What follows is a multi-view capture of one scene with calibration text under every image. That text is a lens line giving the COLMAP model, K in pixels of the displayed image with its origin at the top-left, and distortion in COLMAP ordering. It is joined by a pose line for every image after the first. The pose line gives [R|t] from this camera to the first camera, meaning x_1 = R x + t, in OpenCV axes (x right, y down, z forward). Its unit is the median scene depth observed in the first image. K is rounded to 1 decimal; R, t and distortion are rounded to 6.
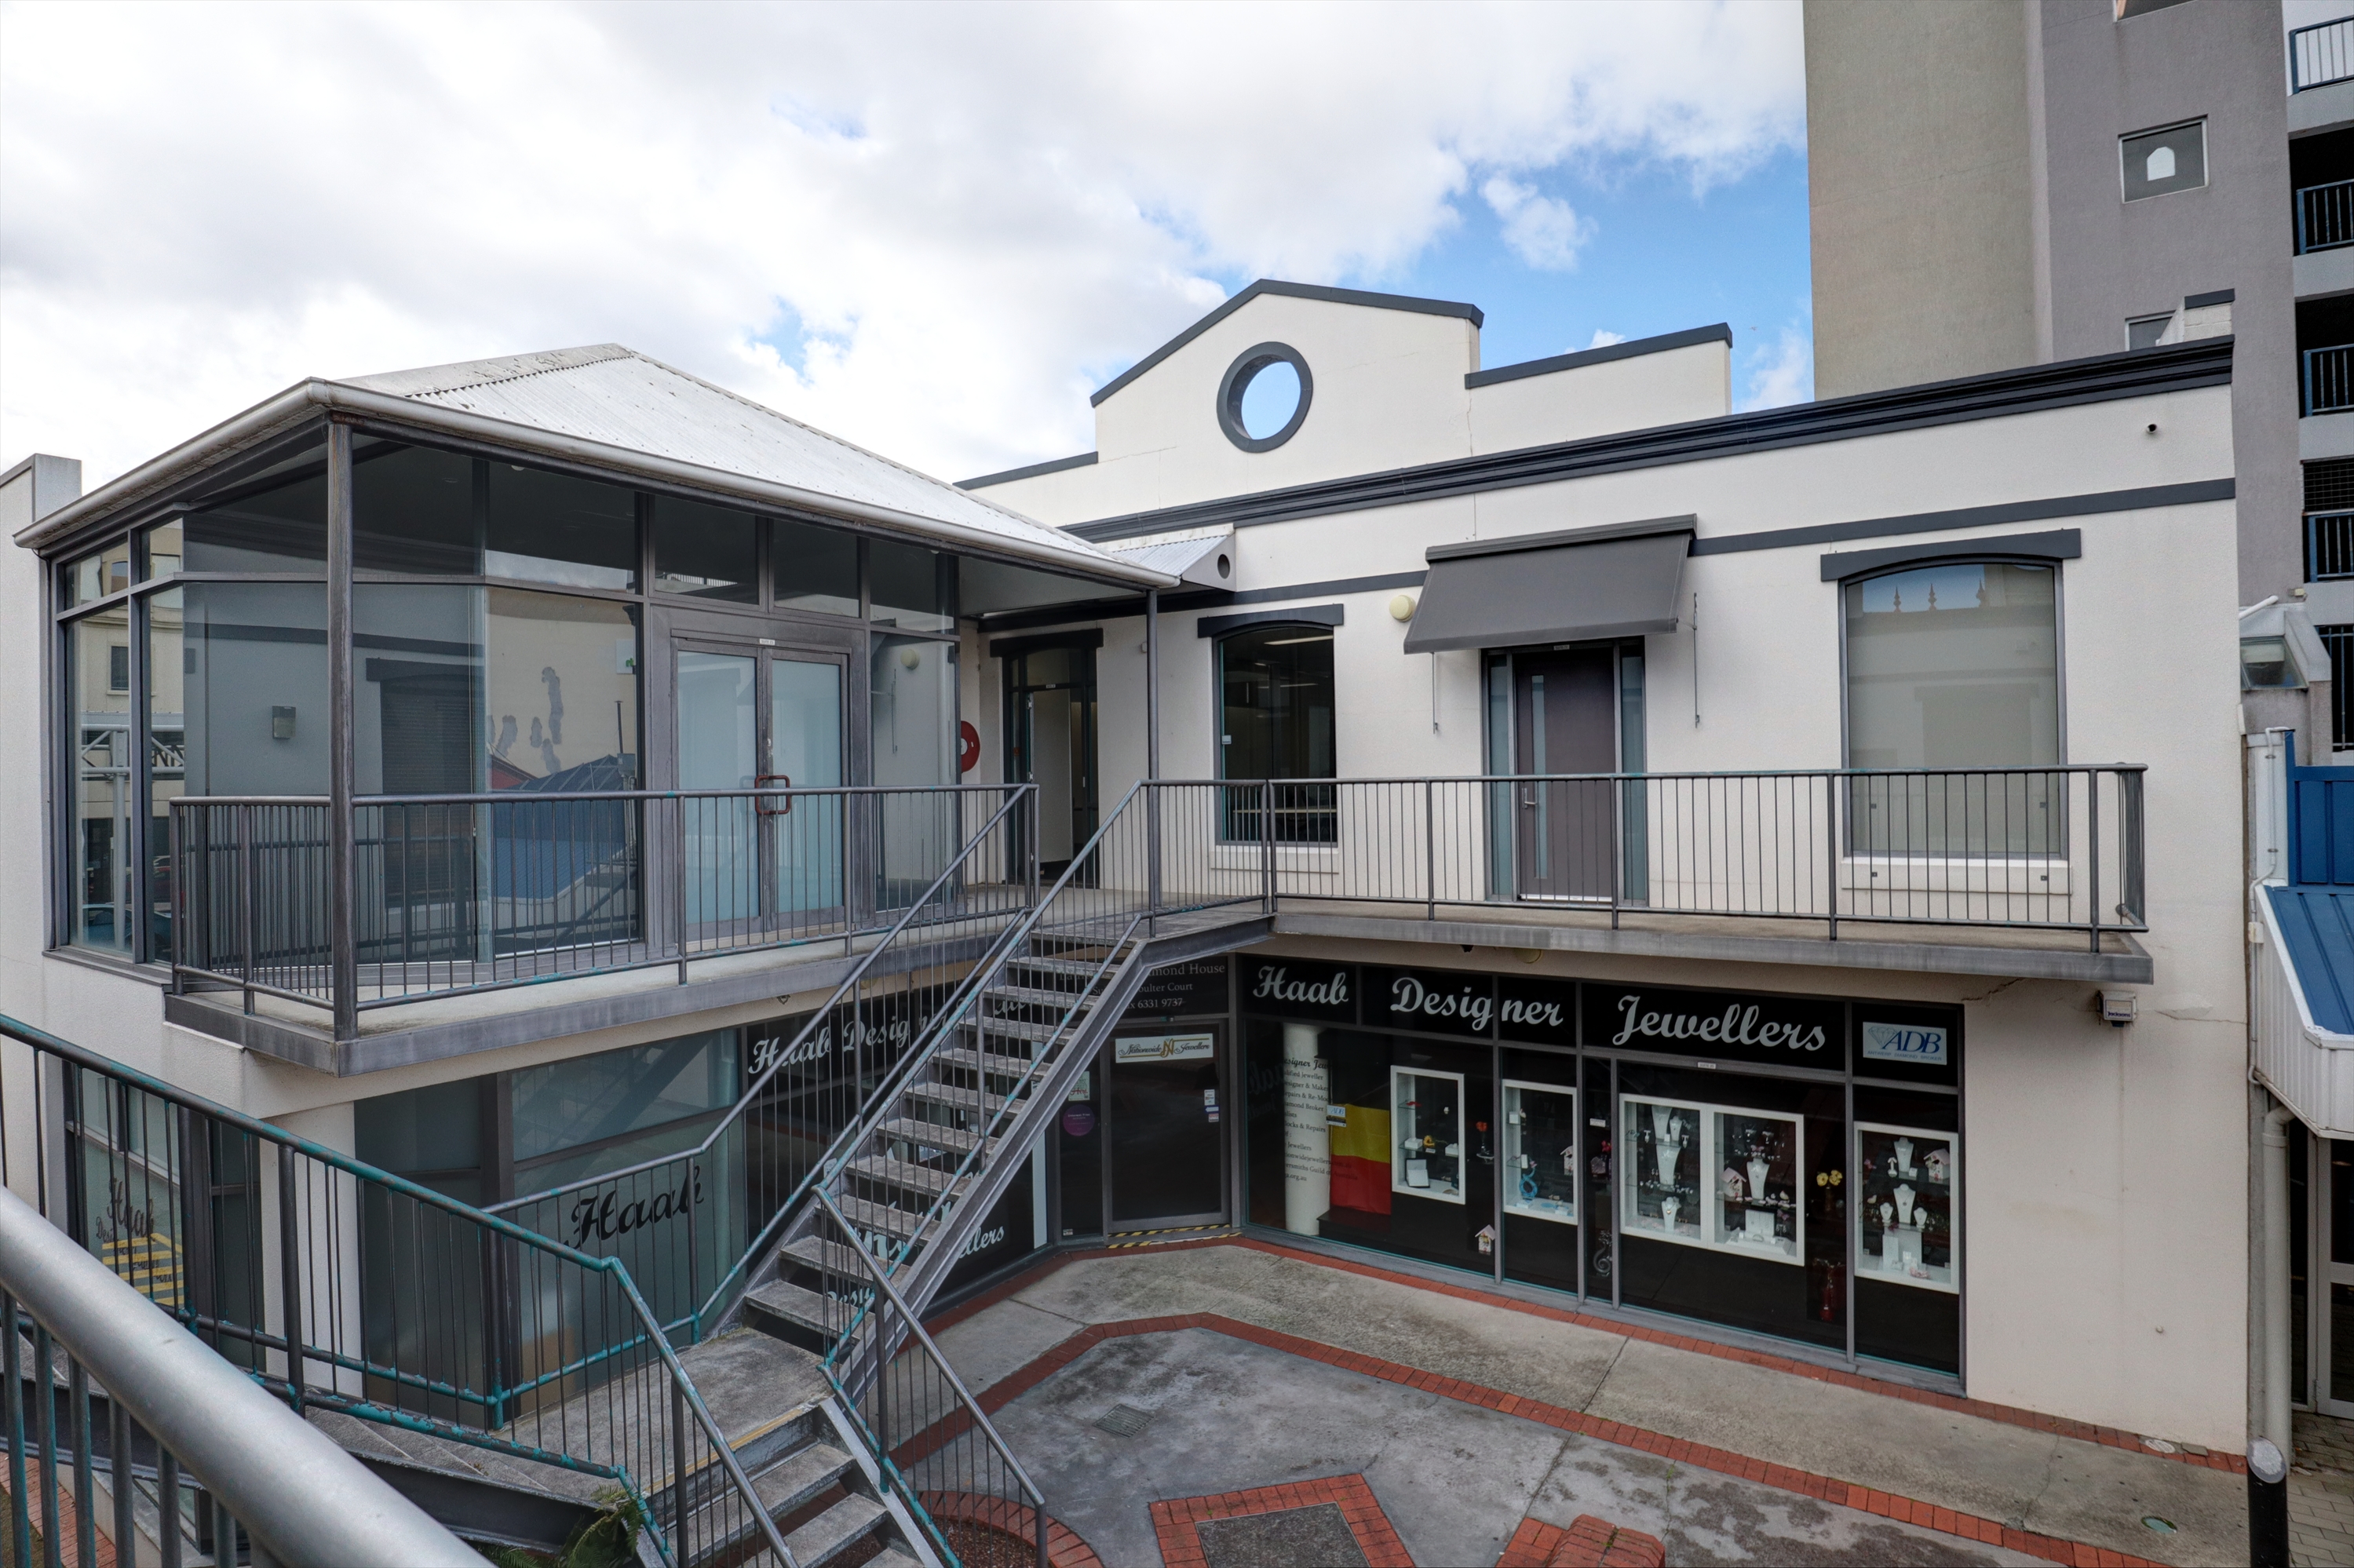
lens RADIAL K [[1193.4, 0, 1191.6], [0, 1193.4, 775.8], [0, 0, 1]] dist [-0.057089, 0.023974]
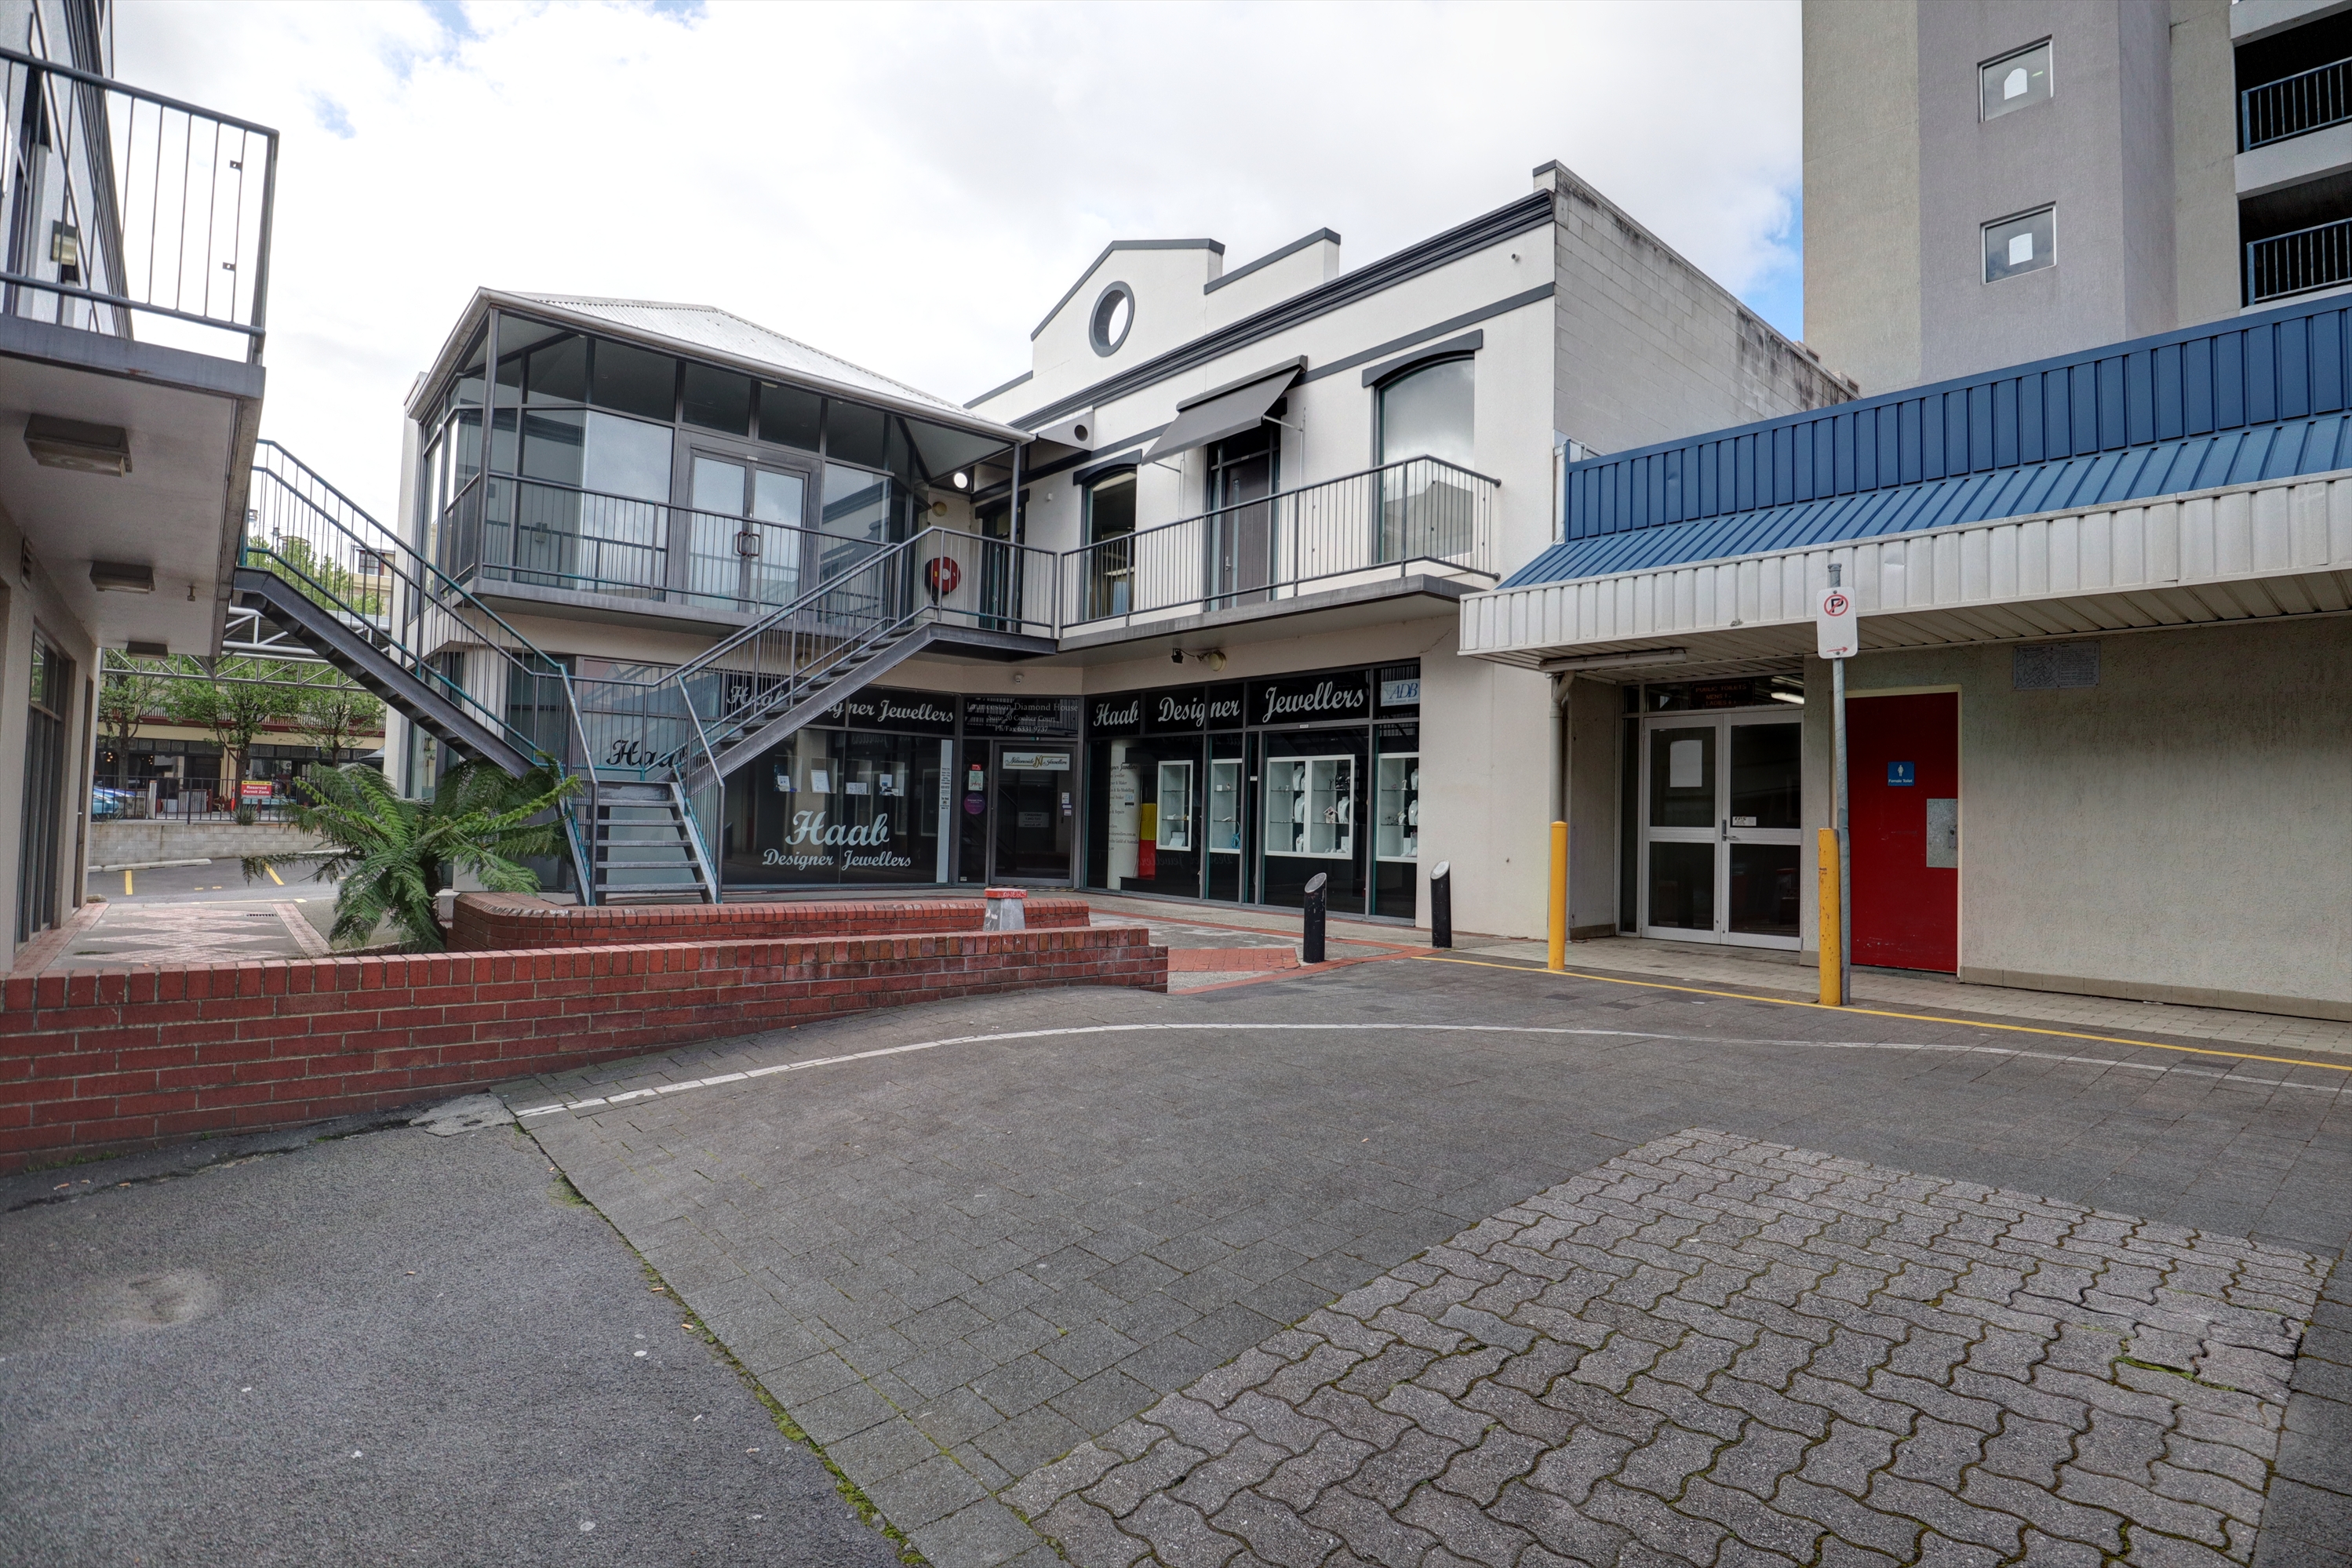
lens RADIAL K [[1192.4, 0, 1190.6], [0, 1192.4, 775.8], [0, 0, 1]] dist [-0.057089, 0.023974]
pose [[0.962577, 0.031675, -0.269151, 0.637985], [-0.041476, 0.998665, -0.030803, 0.326377], [0.267816, 0.040814, 0.962605, -0.413130]]
